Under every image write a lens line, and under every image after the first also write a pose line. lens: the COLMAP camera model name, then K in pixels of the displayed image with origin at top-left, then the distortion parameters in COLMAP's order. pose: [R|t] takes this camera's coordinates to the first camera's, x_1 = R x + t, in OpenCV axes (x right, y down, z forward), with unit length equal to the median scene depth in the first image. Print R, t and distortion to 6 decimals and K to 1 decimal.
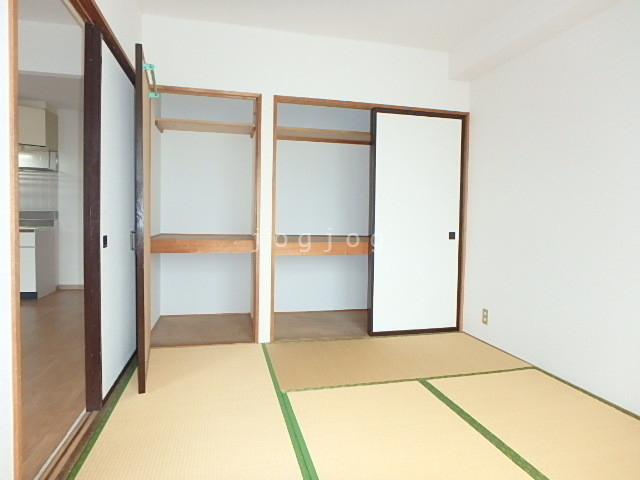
lens RADIAL K [[403.9, 0, 320.0], [0, 403.9, 240.0], [0, 0, 1]] dist [0.000423, 0.001201]
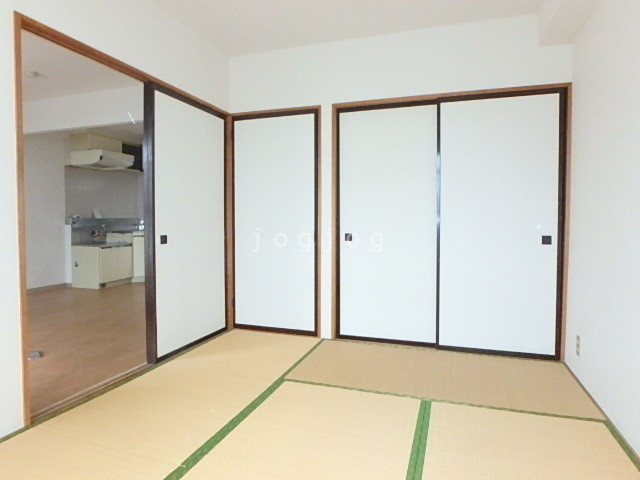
lens RADIAL K [[396.9, 0, 320.0], [0, 396.9, 240.0], [0, 0, 1]] dist [-0.000324, 0.000657]
pose [[0.845543, 0.013061, -0.533747, 0.425378], [-0.017039, 0.999852, -0.002527, -0.000497], [0.533635, 0.011231, 0.845640, 0.107629]]
